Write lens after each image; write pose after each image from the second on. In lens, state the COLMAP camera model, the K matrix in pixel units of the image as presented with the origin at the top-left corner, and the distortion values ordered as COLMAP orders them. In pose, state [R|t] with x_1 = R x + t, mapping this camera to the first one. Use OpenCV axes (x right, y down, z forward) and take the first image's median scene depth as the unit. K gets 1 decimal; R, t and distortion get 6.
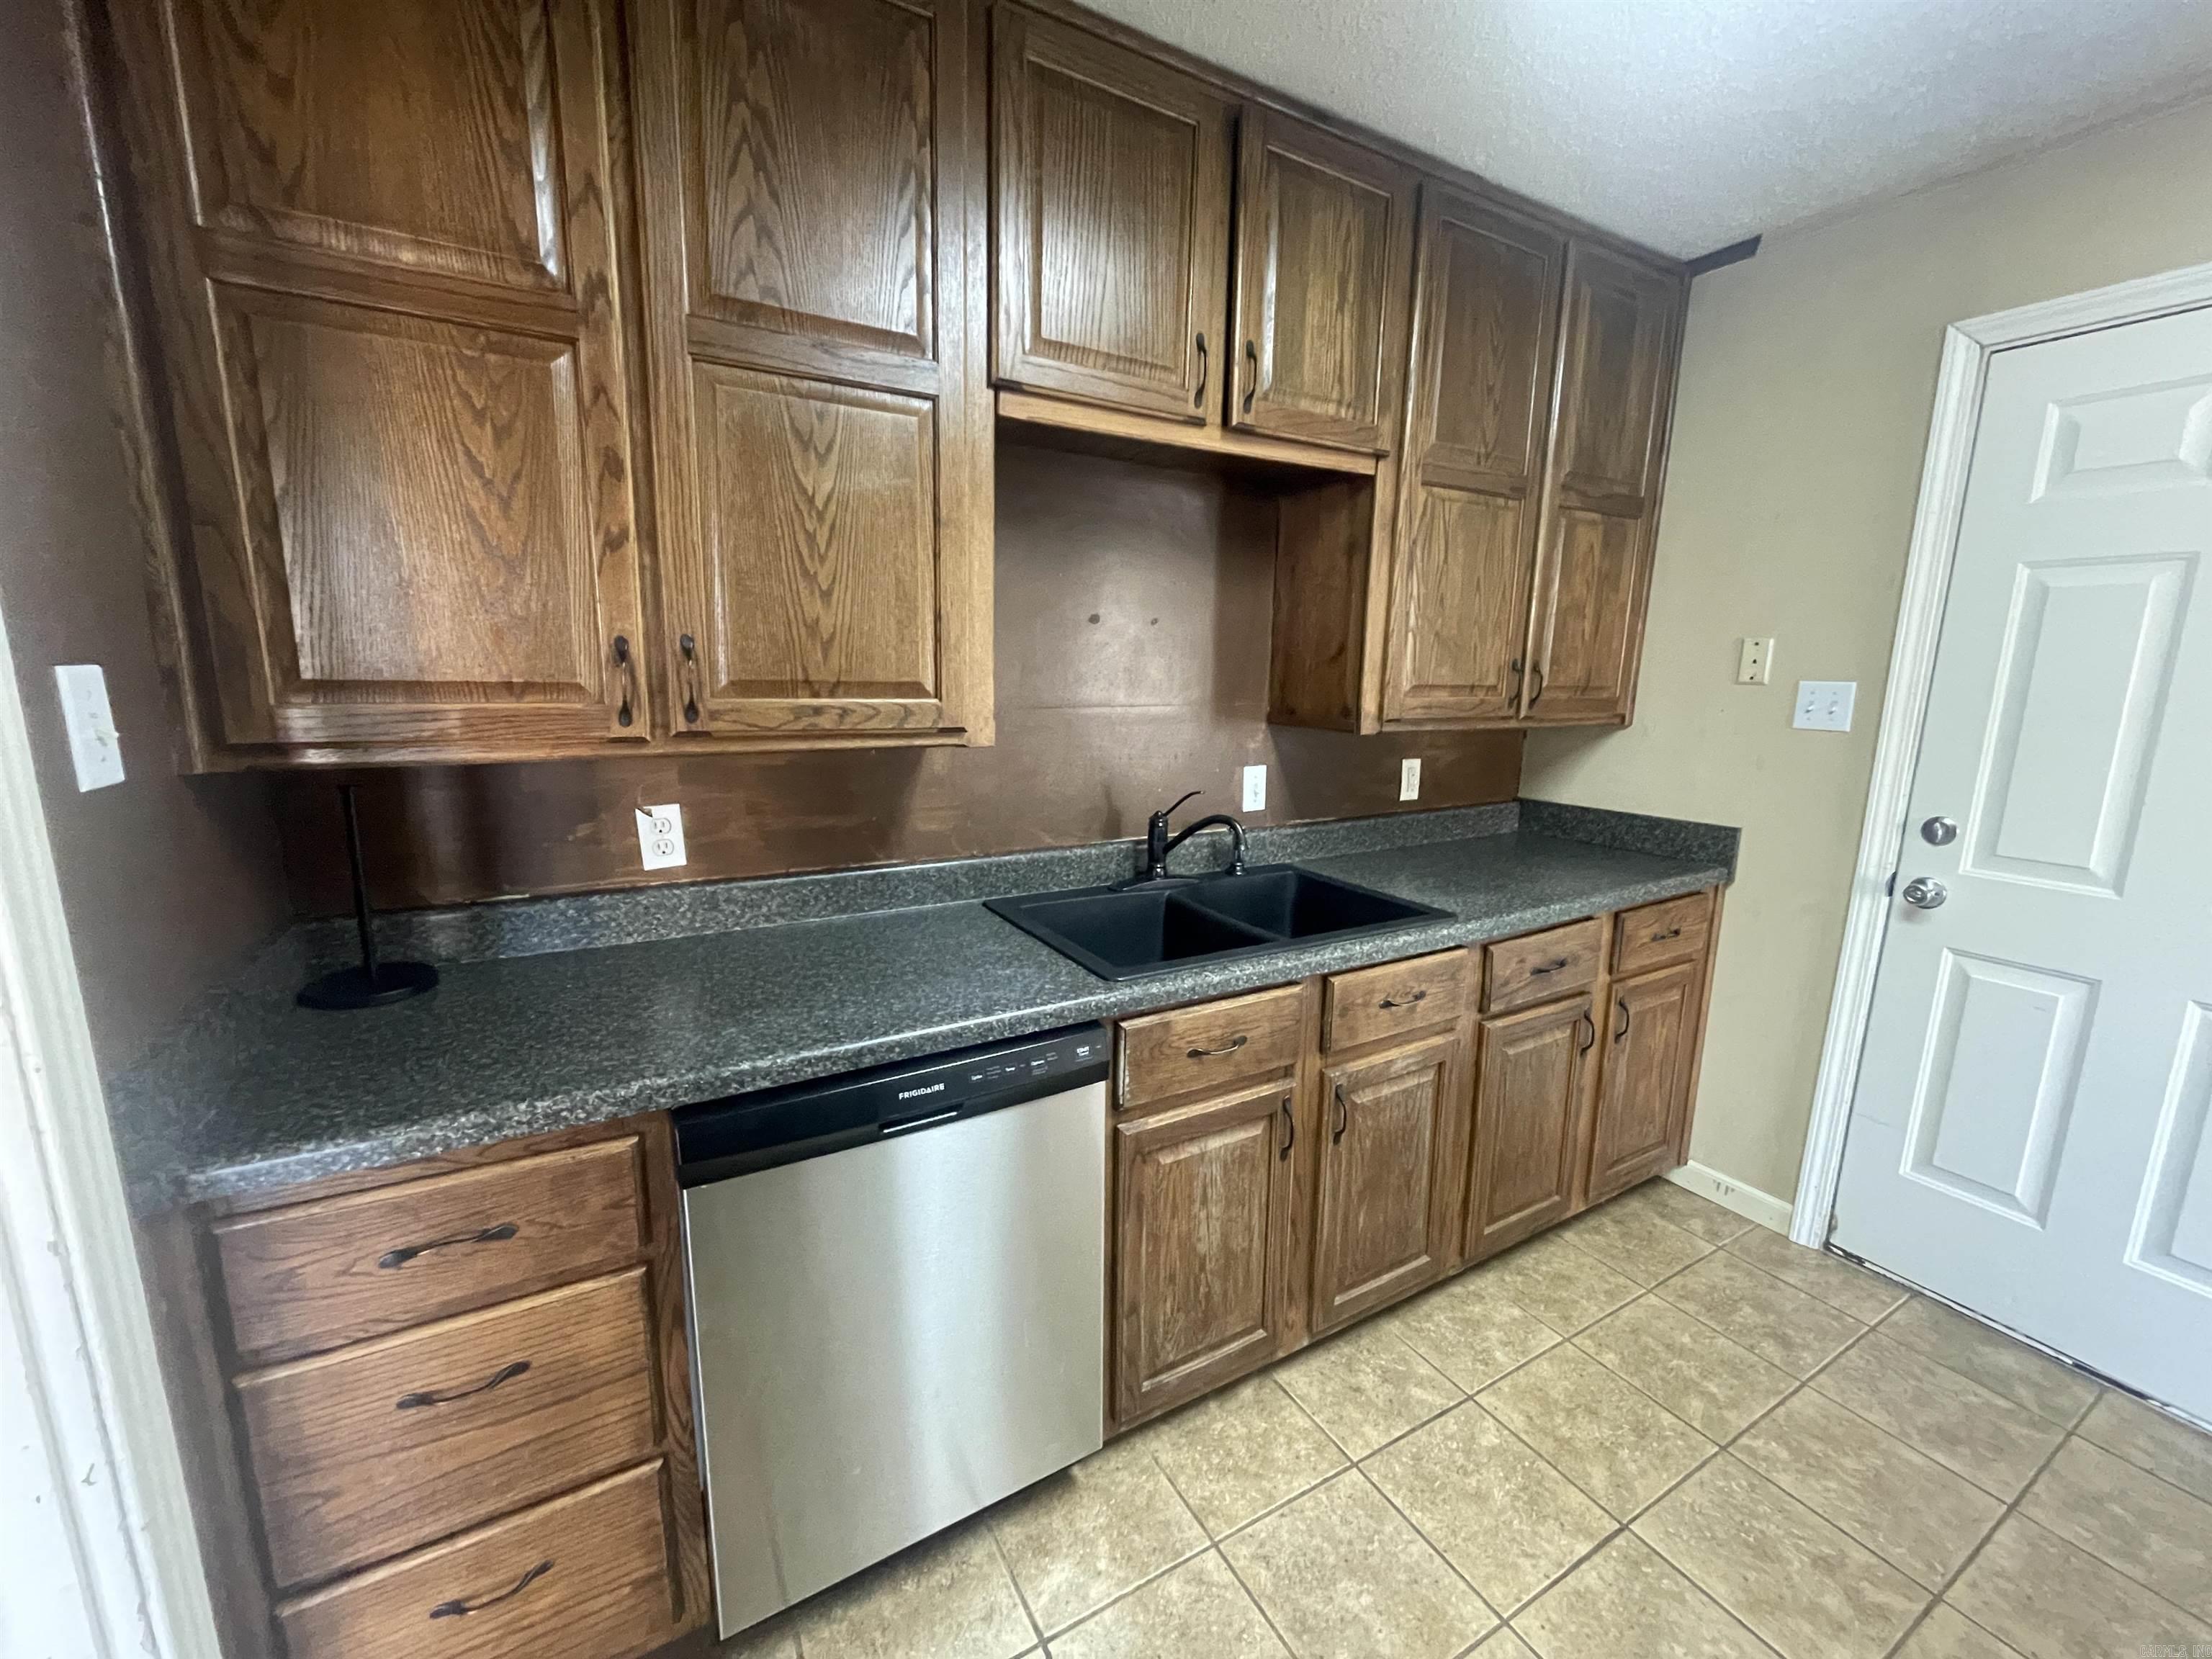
lens RADIAL K [[874.4, 0, 1106.0], [0, 874.4, 829.5], [0, 0, 1]] dist [-0.003186, -0.000571]
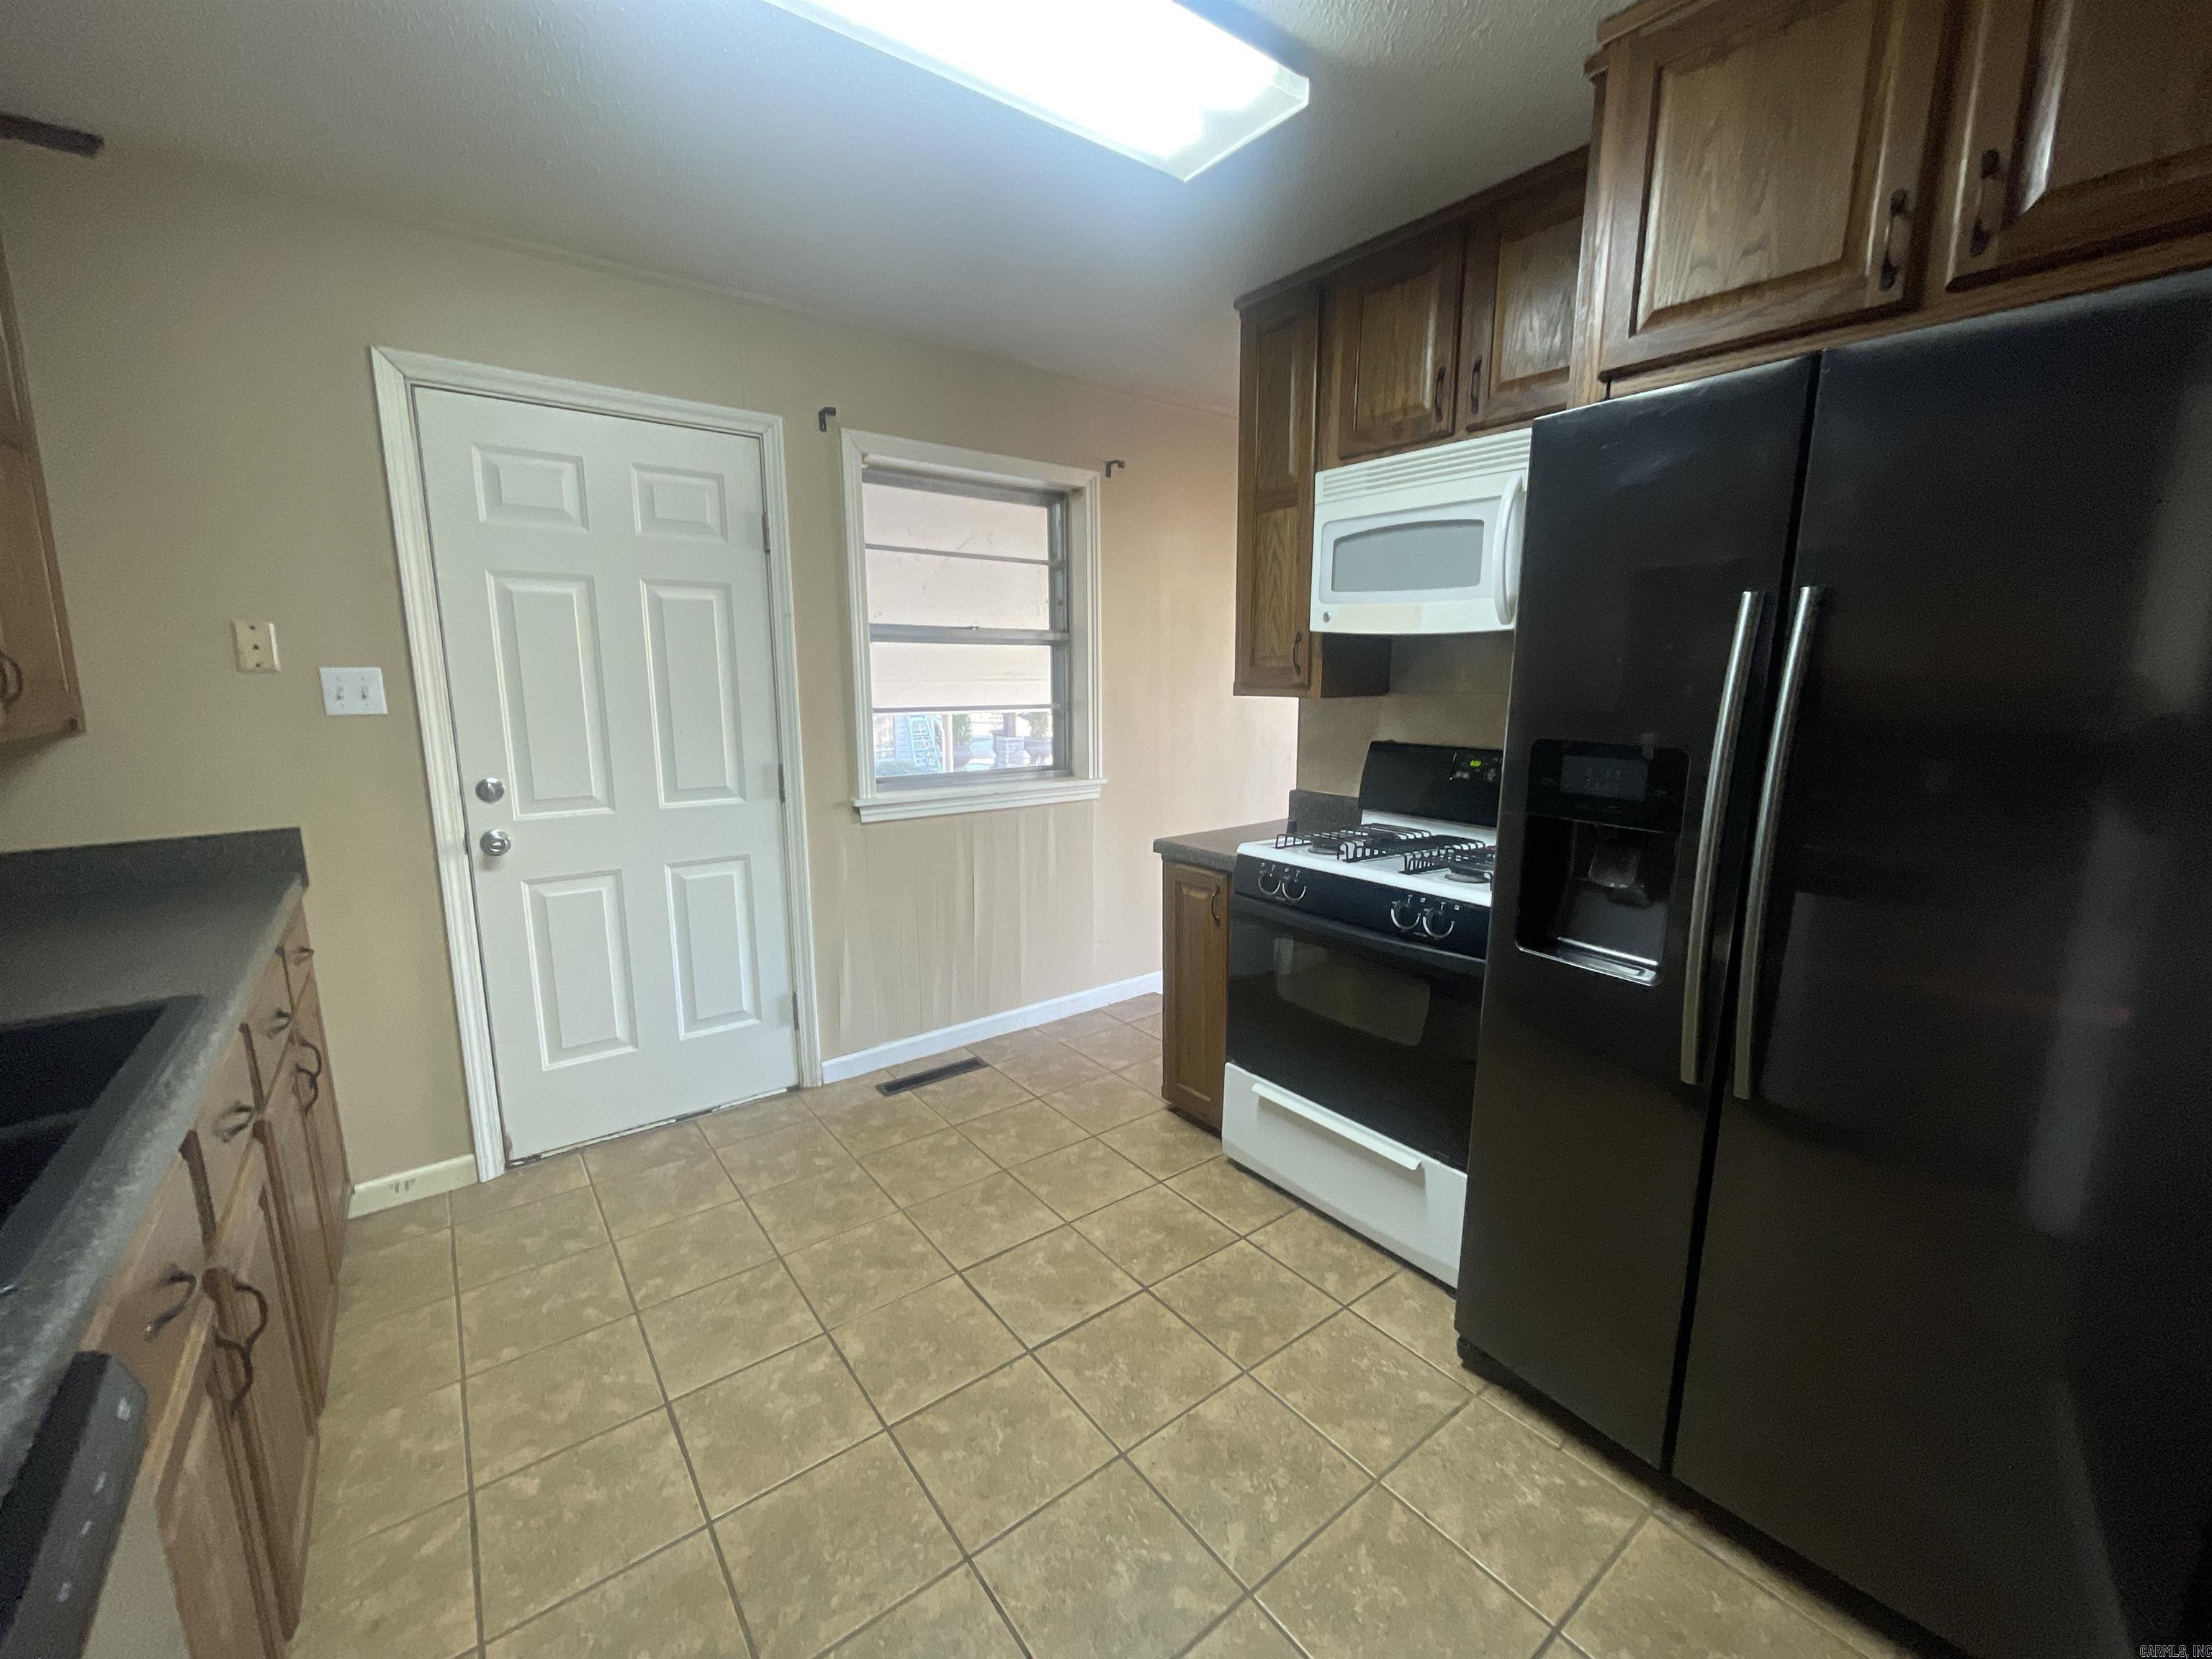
lens RADIAL K [[874.4, 0, 1106.0], [0, 874.4, 829.5], [0, 0, 1]] dist [-0.003186, -0.000571]
pose [[-0.114060, -0.188609, 0.975406, -0.340380], [0.181422, 0.961350, 0.207106, -0.043455], [-0.976768, 0.200583, -0.075434, 0.286257]]
